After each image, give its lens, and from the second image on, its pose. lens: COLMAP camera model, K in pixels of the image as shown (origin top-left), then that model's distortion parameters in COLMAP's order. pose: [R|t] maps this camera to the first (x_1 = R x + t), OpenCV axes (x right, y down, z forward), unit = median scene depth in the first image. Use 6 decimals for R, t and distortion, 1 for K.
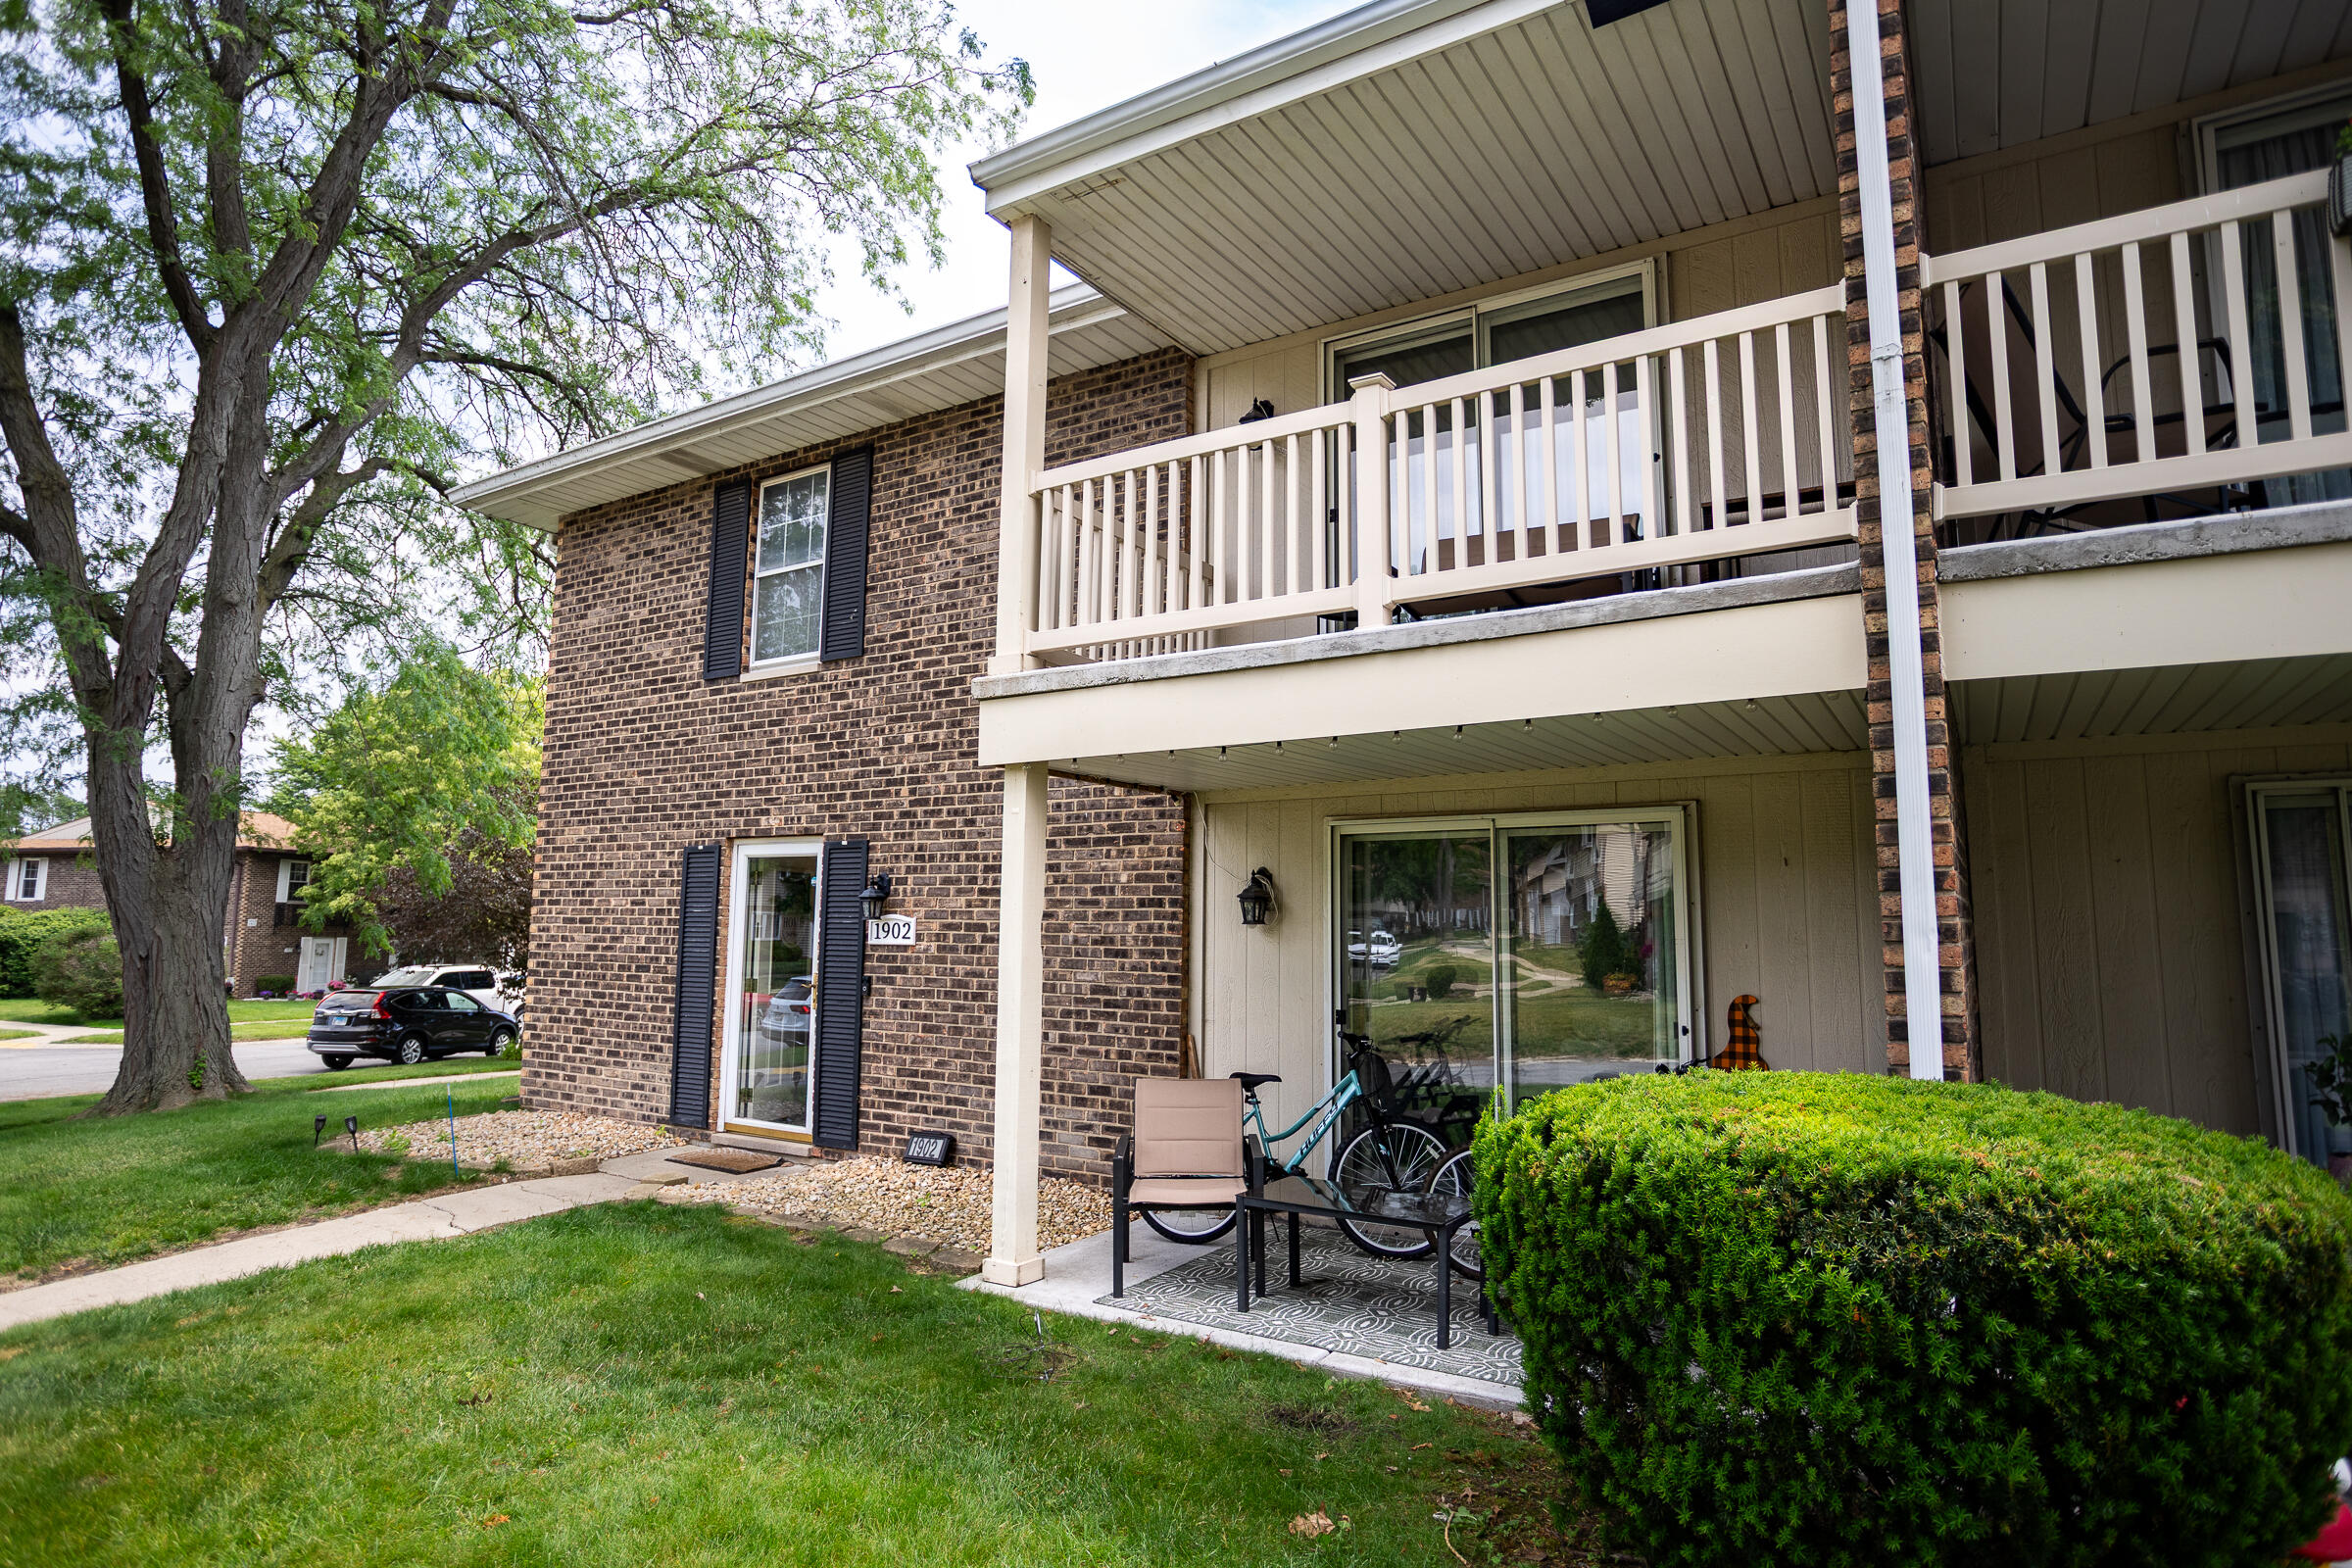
lens RADIAL K [[1282.7, 0, 1176.3], [0, 1282.7, 783.8], [0, 0, 1]] dist [-0.034198, 0.000347]
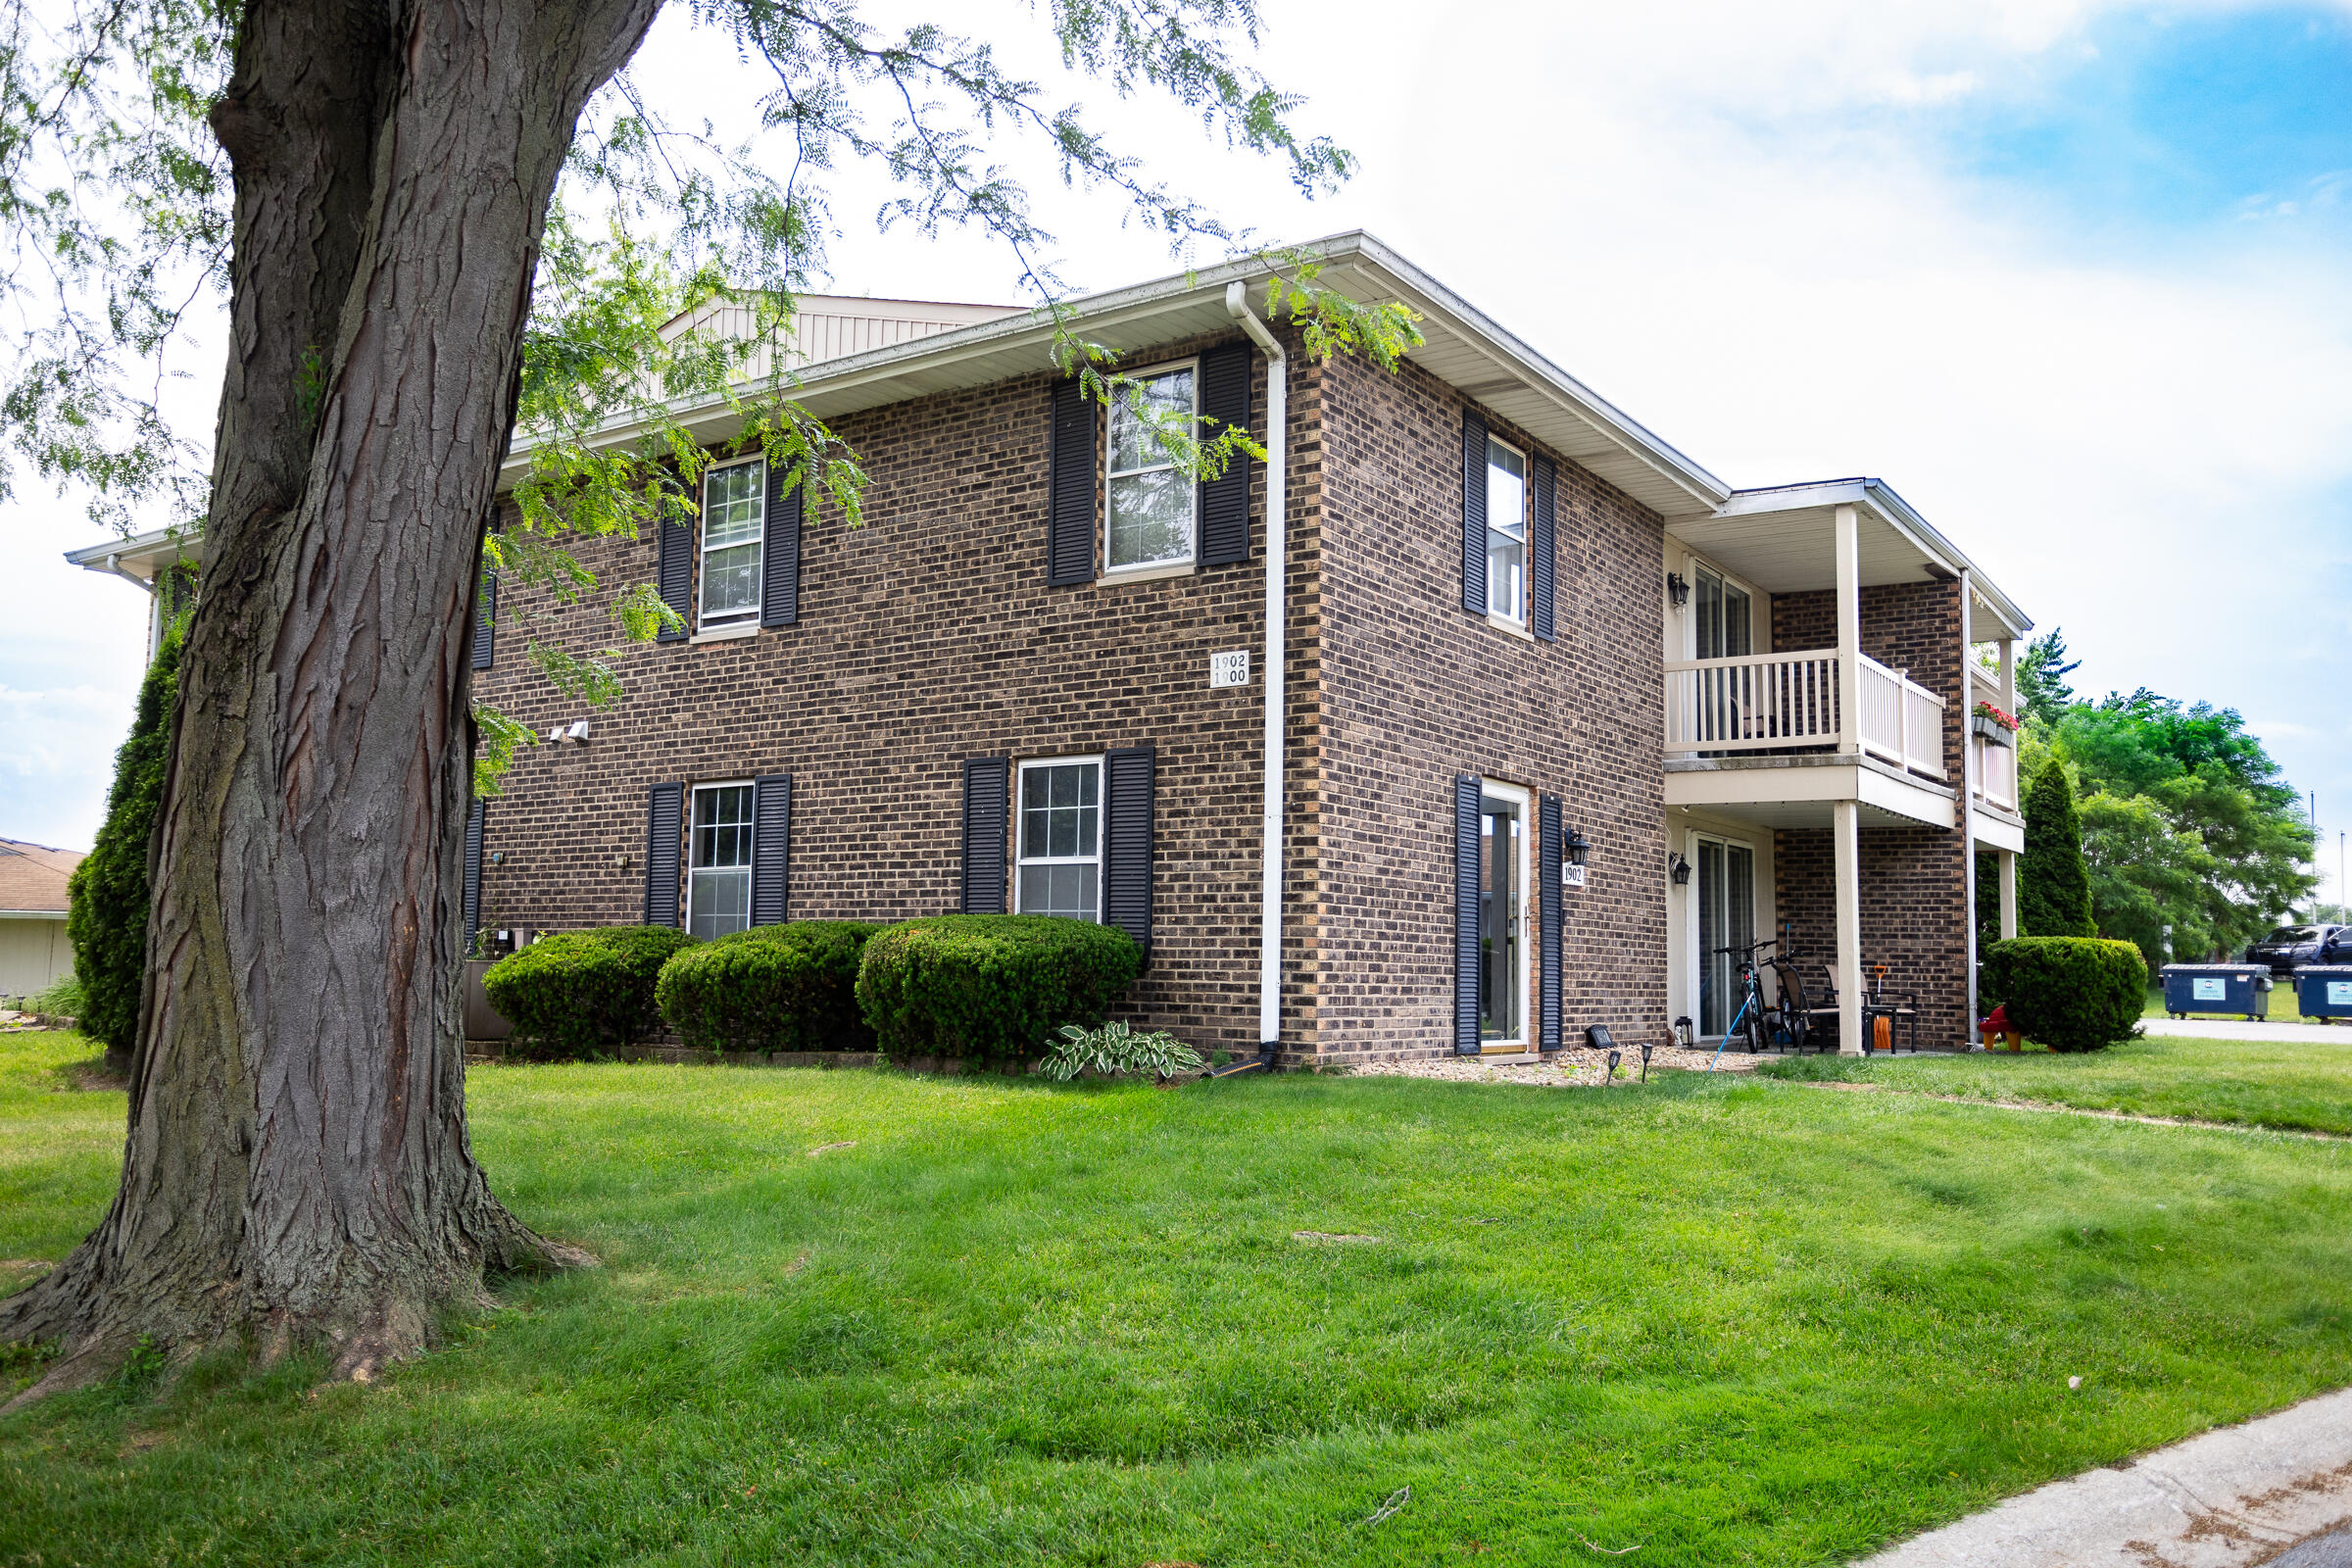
lens RADIAL K [[1874.5, 0, 1174.2], [0, 1874.5, 789.4], [0, 0, 1]] dist [0.000423, 0.000388]
pose [[0.038984, 0.090468, 0.995136, -2.092659], [-0.136052, 0.987099, -0.084407, 0.242625], [-0.989934, -0.132100, 0.050790, 1.311885]]
